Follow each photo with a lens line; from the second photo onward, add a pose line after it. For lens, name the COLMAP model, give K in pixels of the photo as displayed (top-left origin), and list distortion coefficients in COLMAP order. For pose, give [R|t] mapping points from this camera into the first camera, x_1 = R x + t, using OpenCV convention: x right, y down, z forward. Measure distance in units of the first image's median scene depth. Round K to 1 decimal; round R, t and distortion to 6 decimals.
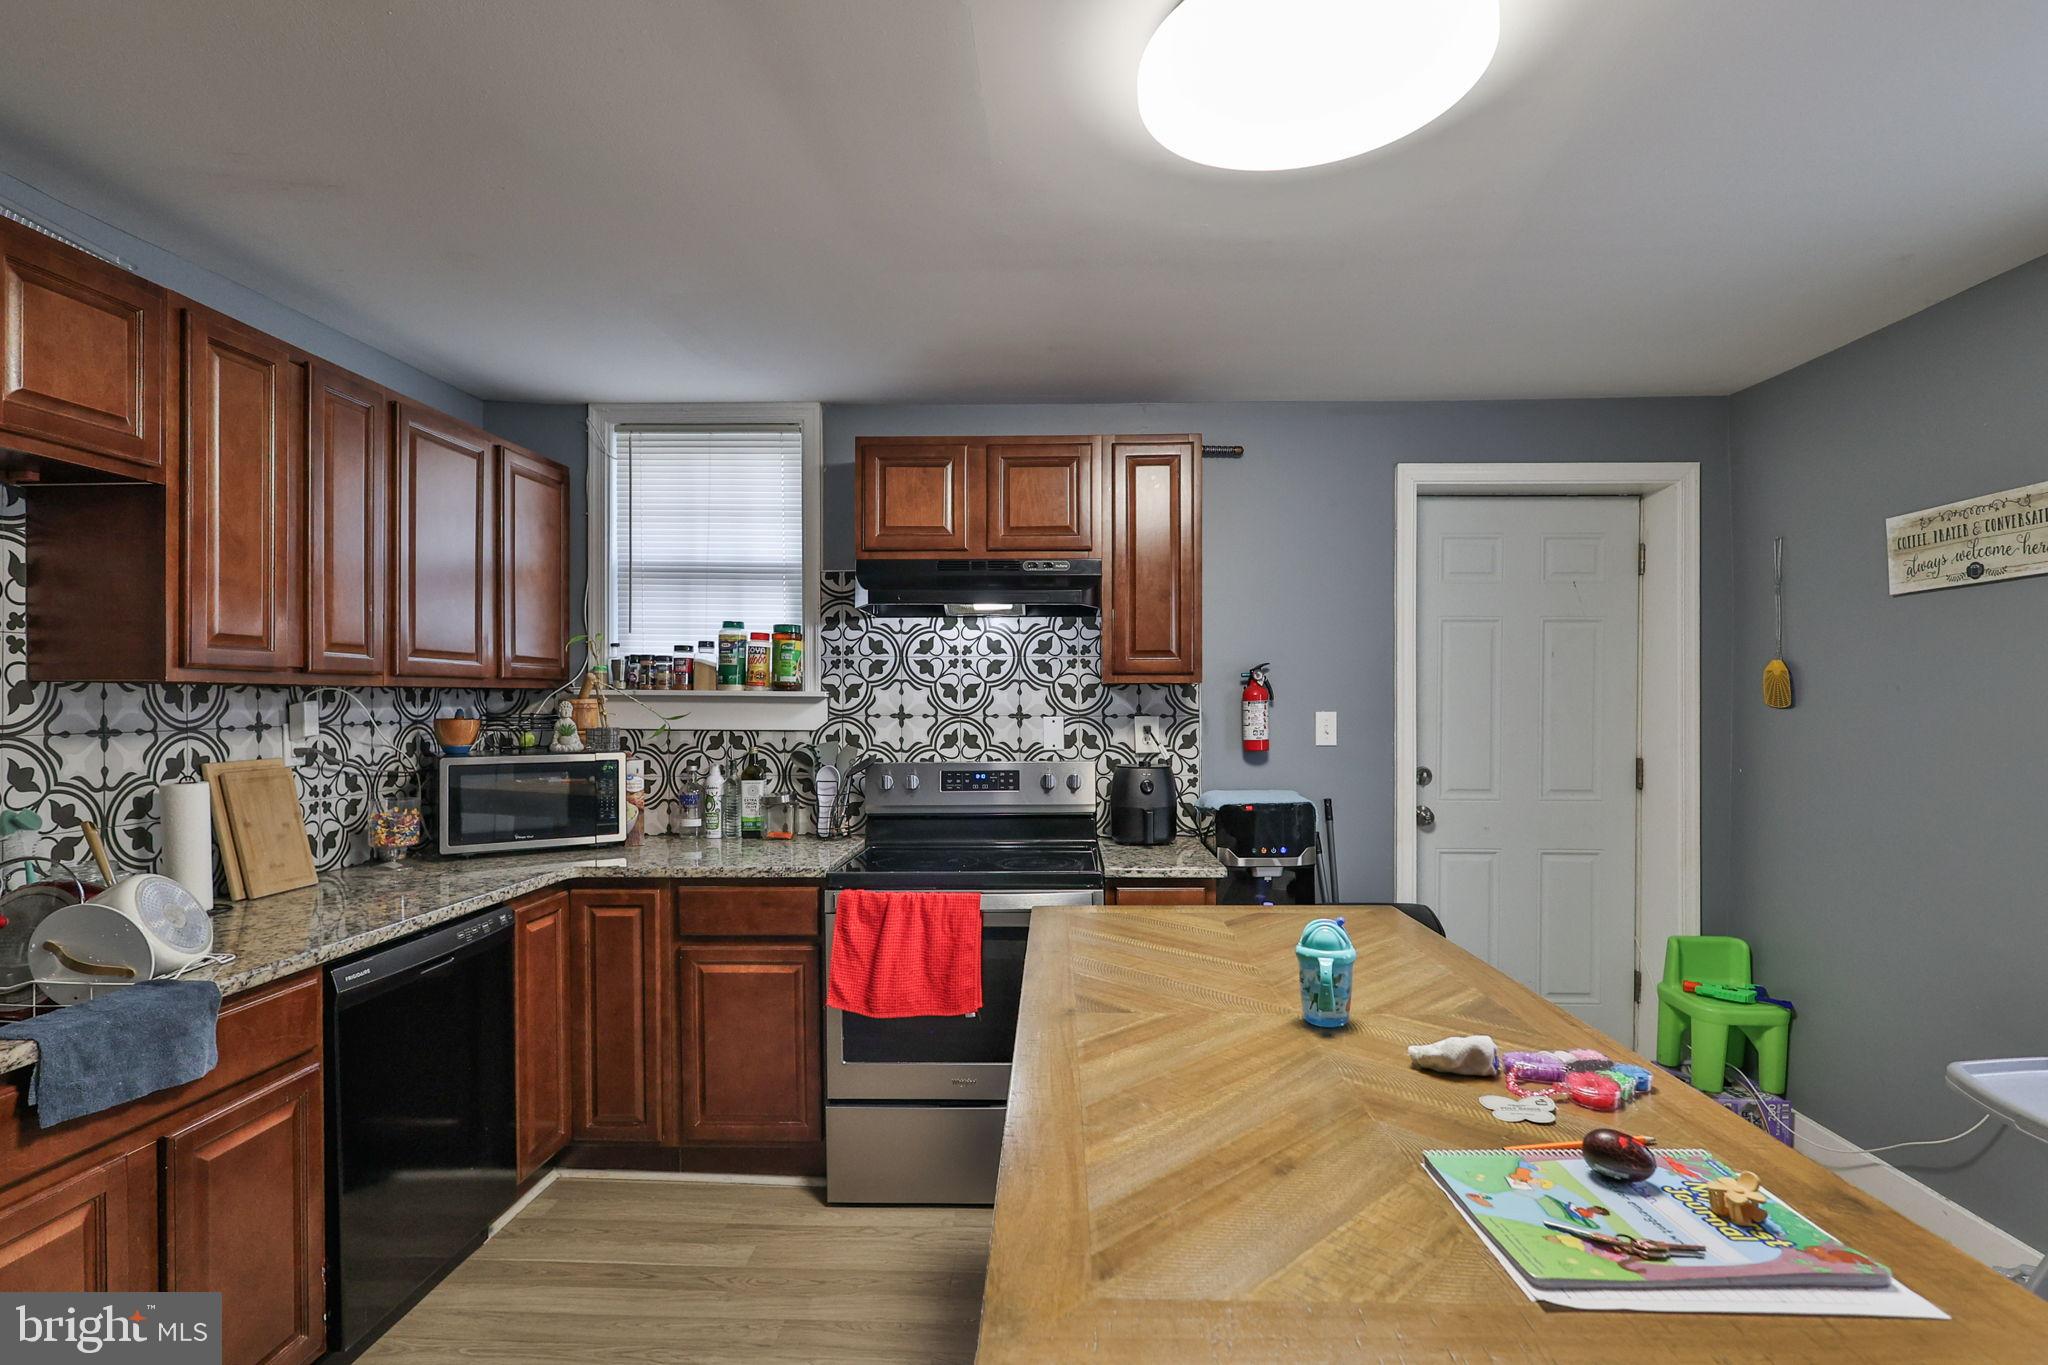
lens RADIAL K [[1027.0, 0, 1019.2], [0, 1027.0, 698.5], [0, 0, 1]] dist [0.000018, 0.000425]
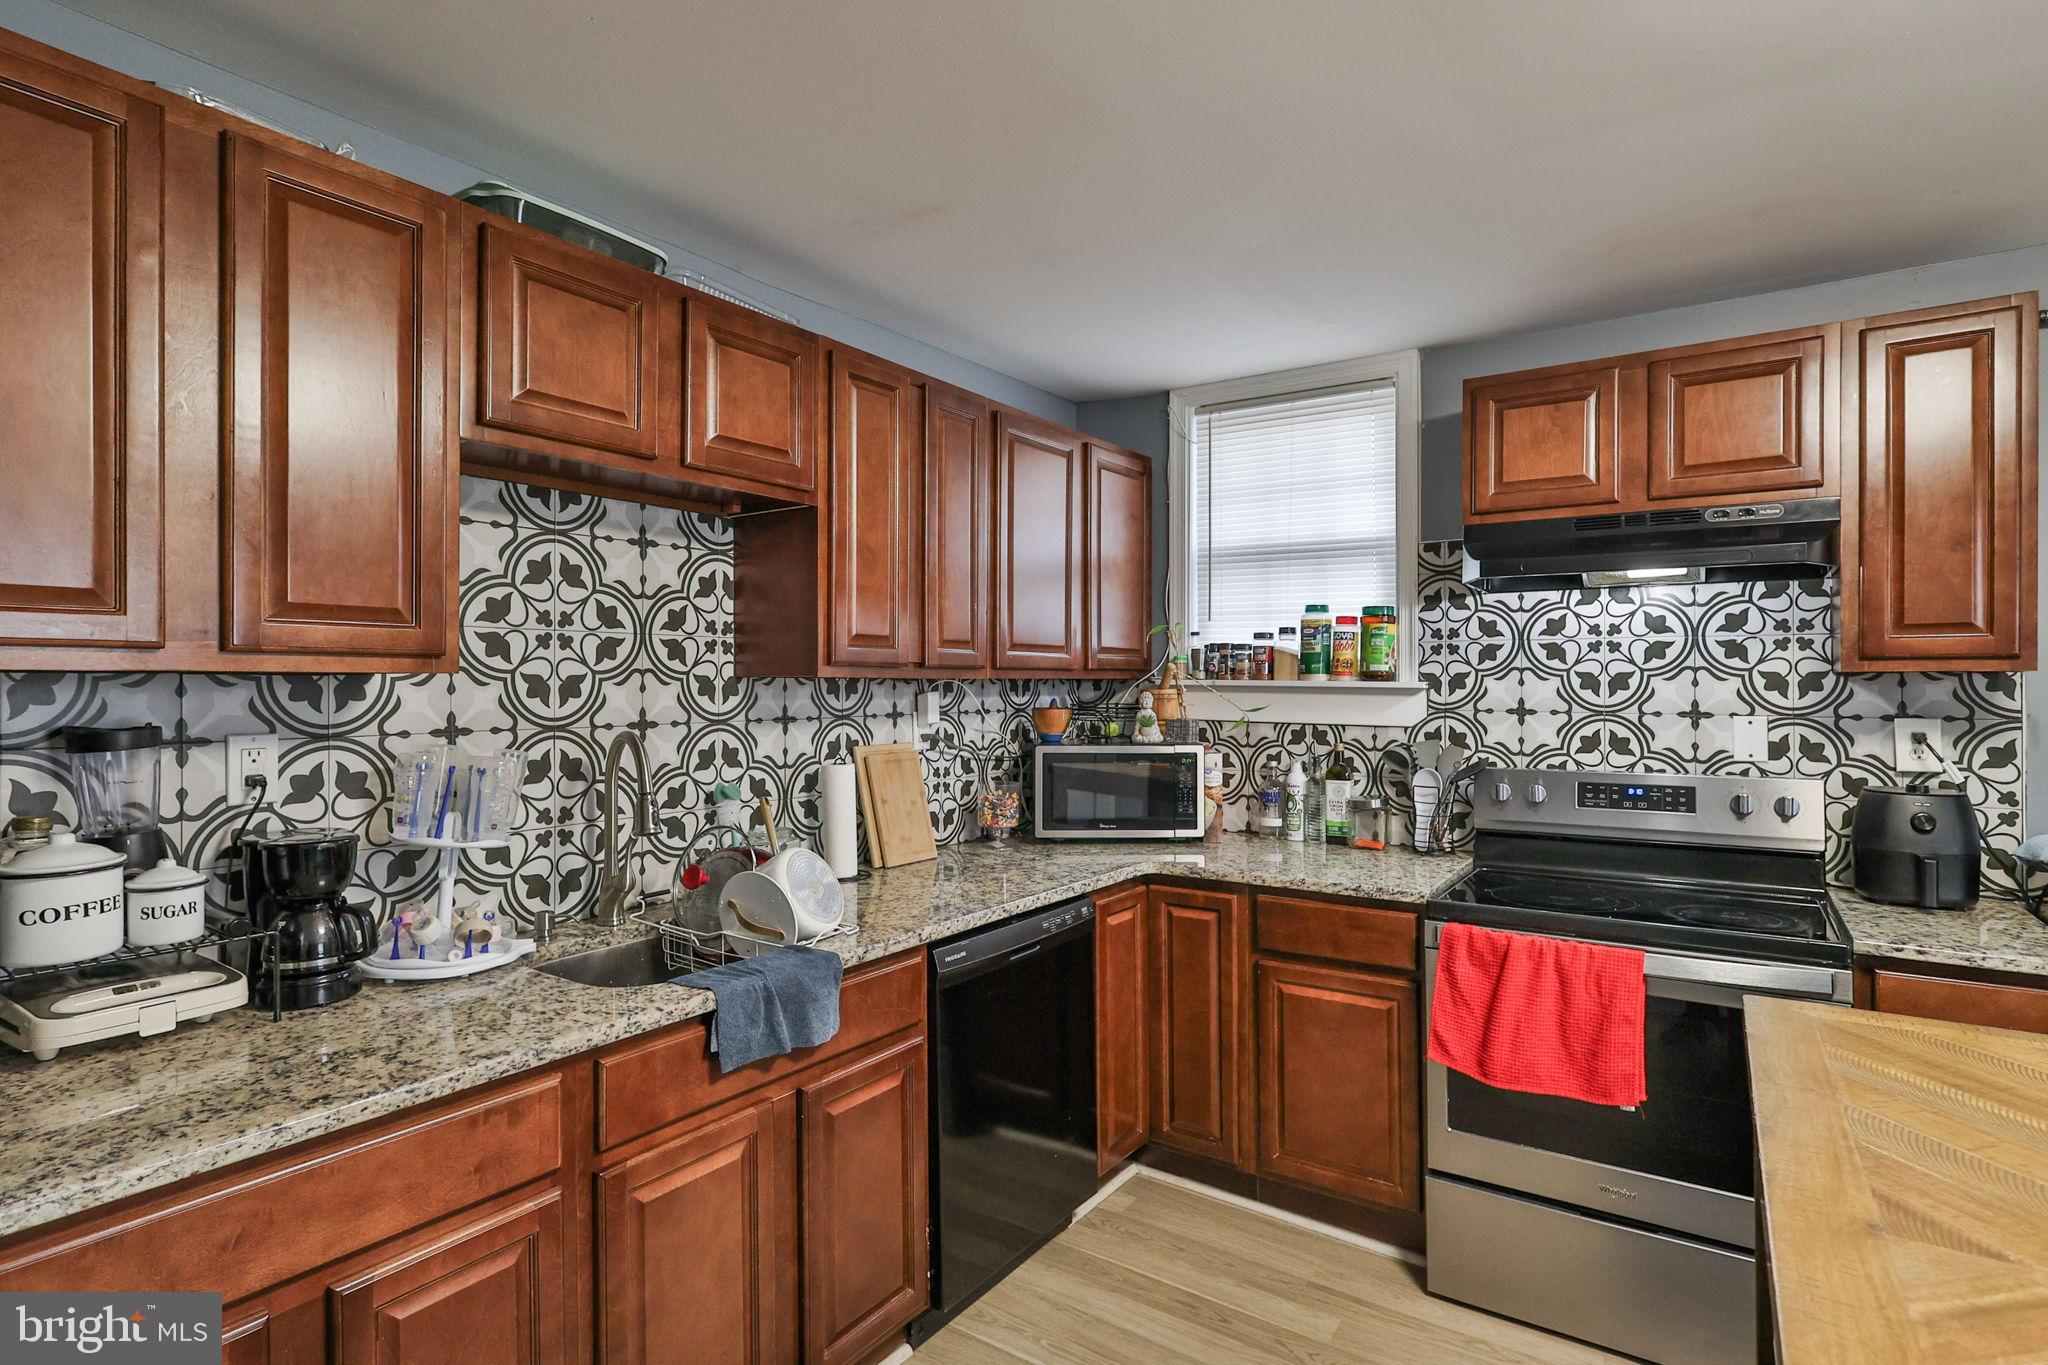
lens RADIAL K [[1013.1, 0, 1009.6], [0, 1013.1, 682.1], [0, 0, 1]] dist [-0.000167, 0.000954]
pose [[0.843686, 0.001747, -0.536834, -0.026487], [-0.000856, 0.999998, 0.001908, -0.008419], [0.536836, -0.001150, 0.843686, 0.099368]]
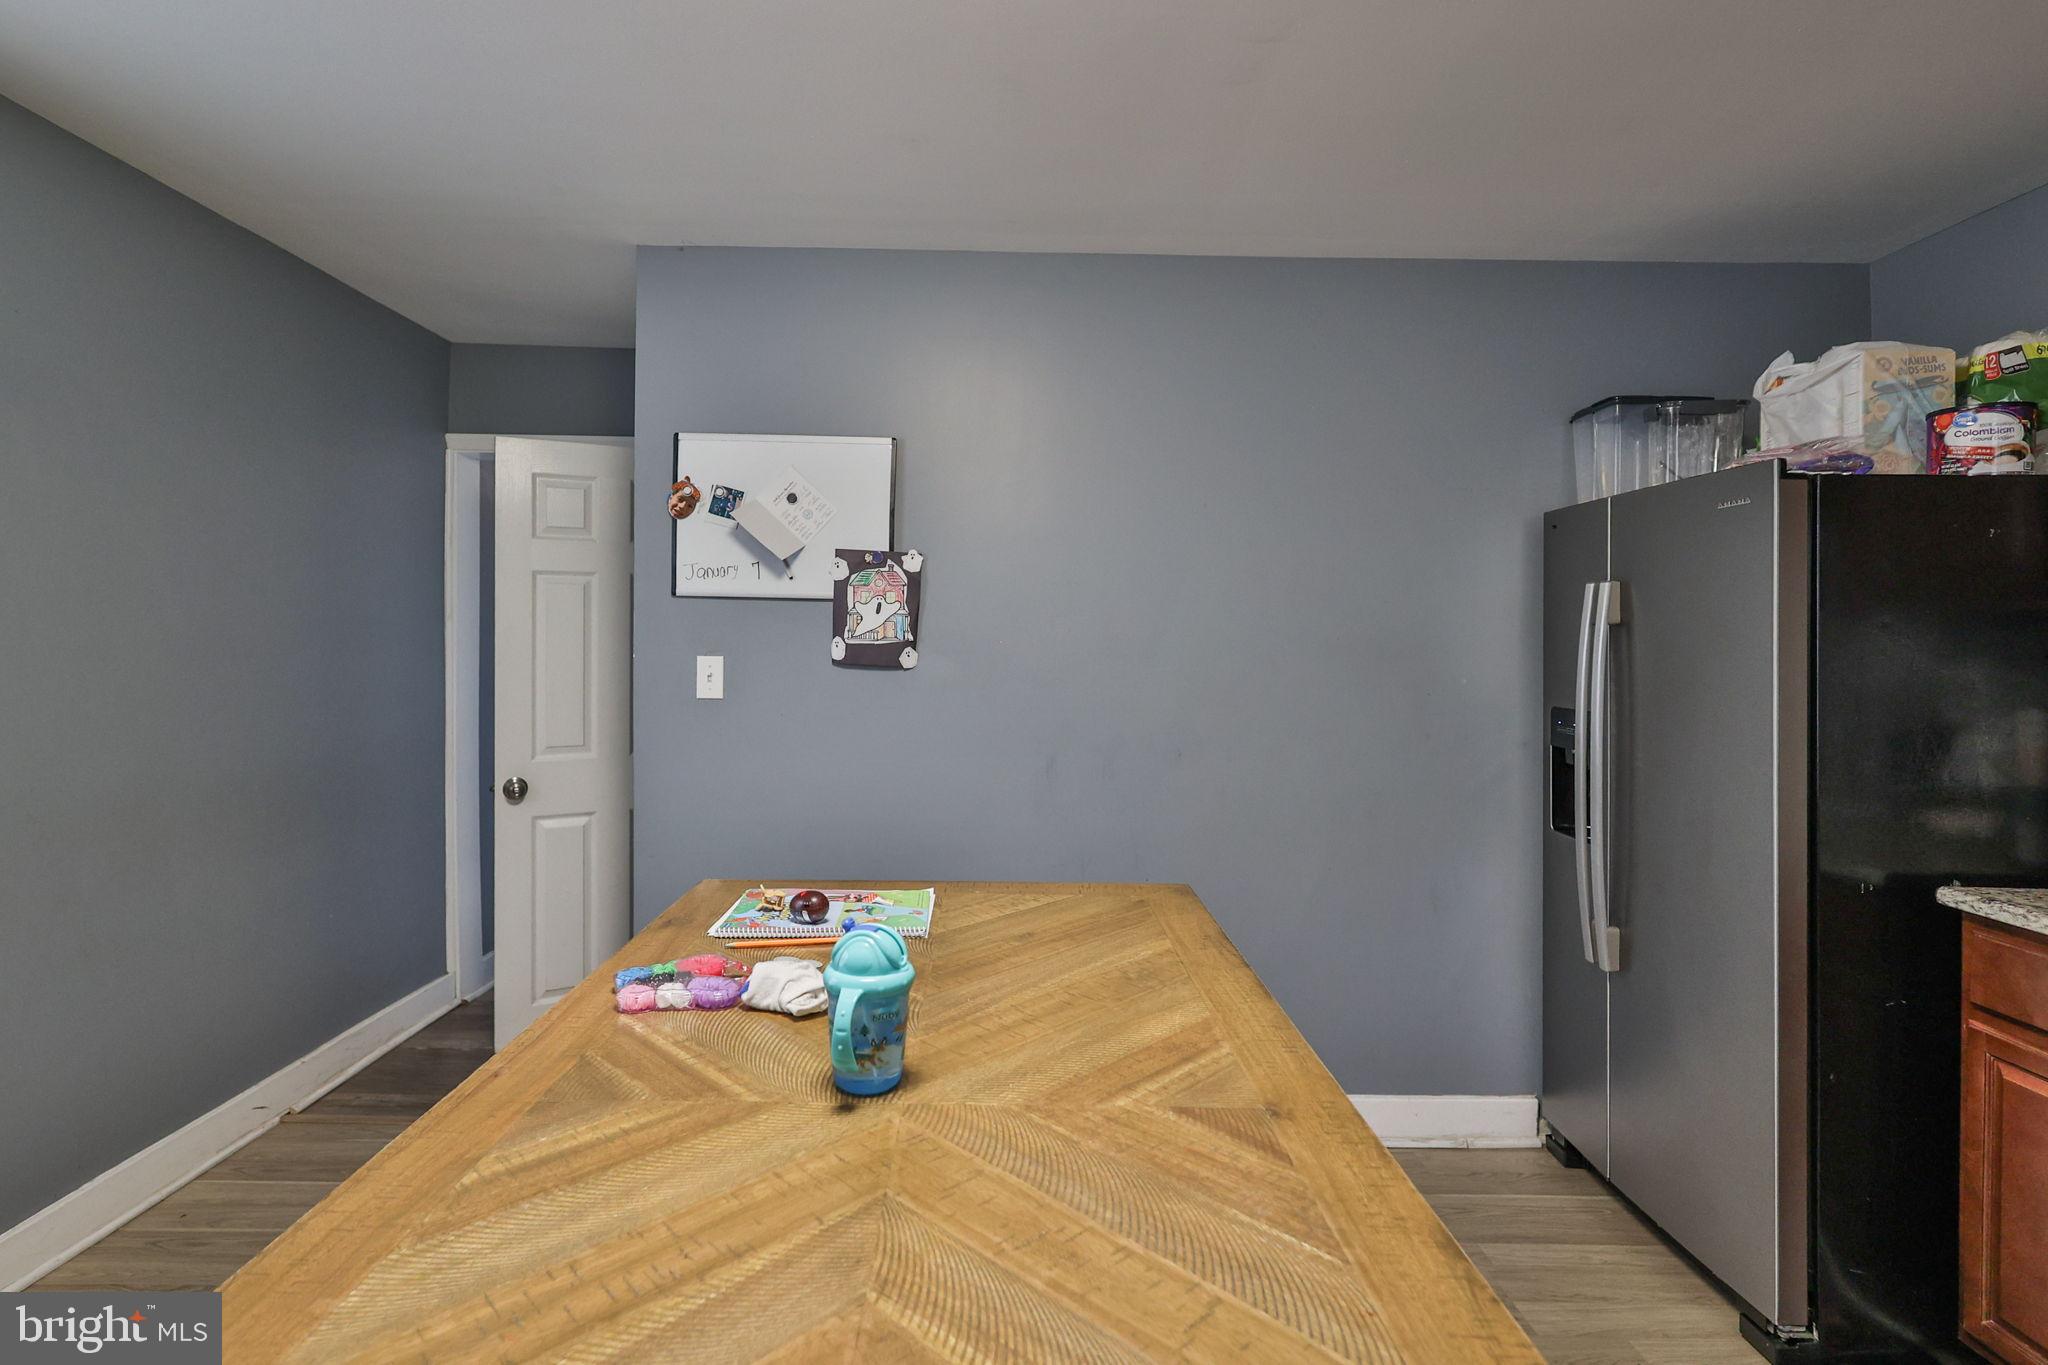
lens RADIAL K [[1014.2, 0, 1009.5], [0, 1014.2, 637.1], [0, 0, 1]] dist [-0.000089, 0.000102]
pose [[-0.998841, -0.013087, -0.046323, 0.104852], [-0.013082, 0.999914, -0.000406, 0.014971], [0.046324, 0.000200, -0.998926, 0.709796]]
